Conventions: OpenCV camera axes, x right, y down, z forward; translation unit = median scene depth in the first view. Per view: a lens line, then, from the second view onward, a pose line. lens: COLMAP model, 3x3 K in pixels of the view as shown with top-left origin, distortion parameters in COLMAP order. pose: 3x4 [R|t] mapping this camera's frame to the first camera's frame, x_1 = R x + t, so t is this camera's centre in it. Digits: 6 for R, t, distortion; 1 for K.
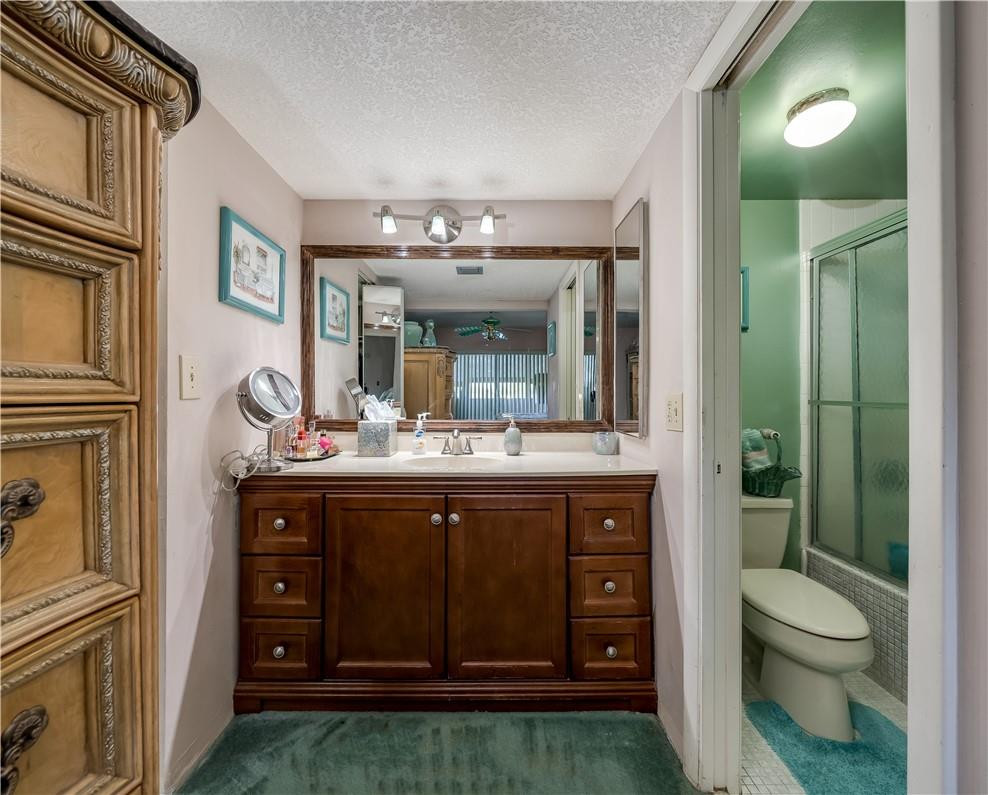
lens RADIAL K [[432.0, 0, 494.2], [0, 432.0, 393.5], [0, 0, 1]] dist [-0.001197, -0.000056]
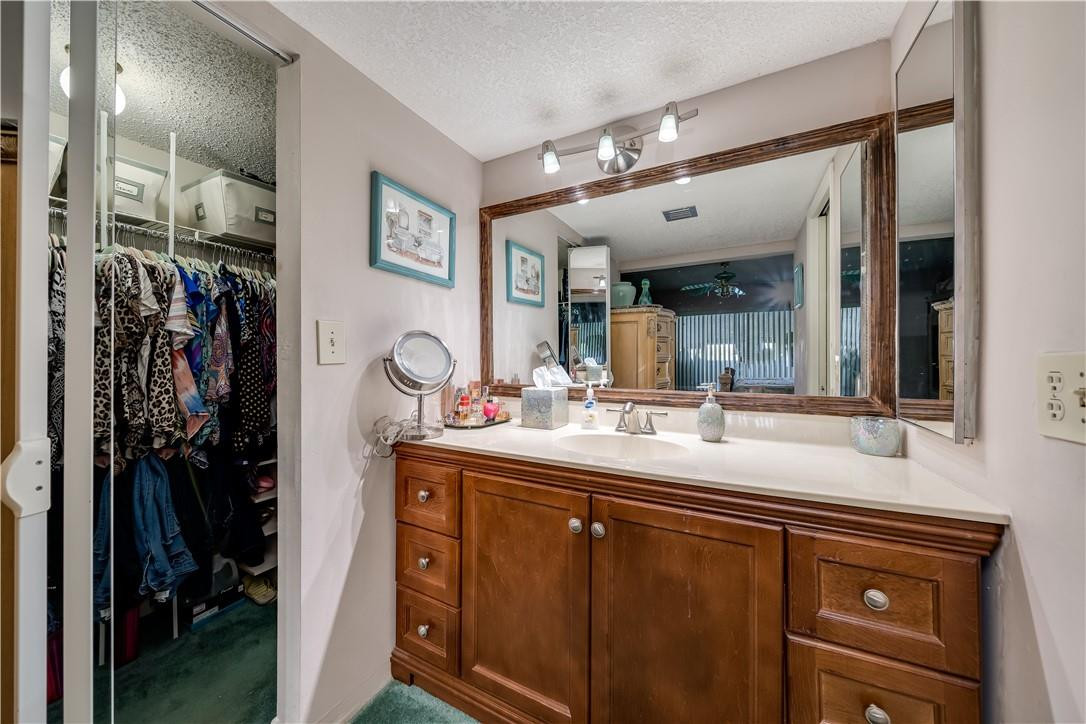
lens RADIAL K [[376.9, 0, 543.9], [0, 376.9, 359.7], [0, 0, 1]] dist [-0.002401, -0.000380]
pose [[0.876690, -0.002967, -0.481047, 0.105400], [0.007305, 0.999948, 0.007146, 0.000080], [0.481001, -0.009778, 0.876666, 0.323273]]
